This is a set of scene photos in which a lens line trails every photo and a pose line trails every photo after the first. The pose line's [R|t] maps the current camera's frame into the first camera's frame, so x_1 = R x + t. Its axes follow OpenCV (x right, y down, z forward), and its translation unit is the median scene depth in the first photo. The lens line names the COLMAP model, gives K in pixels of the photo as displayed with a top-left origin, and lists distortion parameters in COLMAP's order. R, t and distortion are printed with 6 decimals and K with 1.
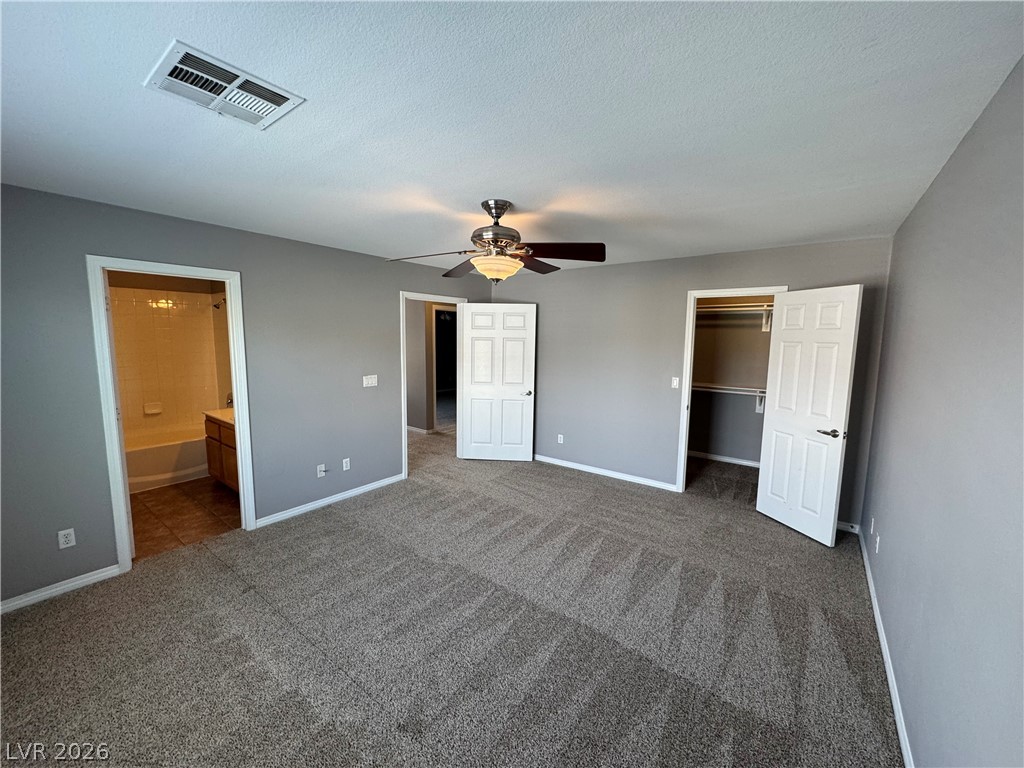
lens RADIAL K [[407.8, 0, 505.8], [0, 407.8, 381.8], [0, 0, 1]] dist [-0.001386, -0.000532]
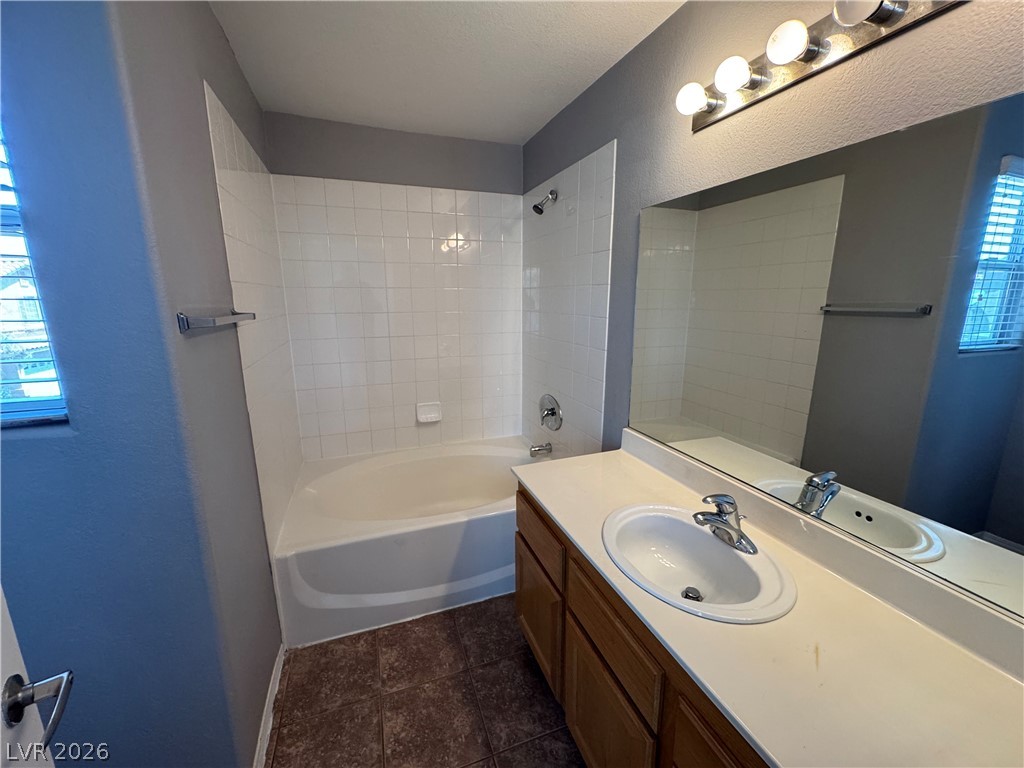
lens RADIAL K [[407.8, 0, 511.9], [0, 407.8, 384.4], [0, 0, 1]] dist [-0.001386, -0.000532]
pose [[0.840134, 0.089519, -0.534941, -0.479549], [-0.042053, 0.994068, 0.100305, -0.033918], [0.540746, -0.061774, 0.838914, 0.601051]]
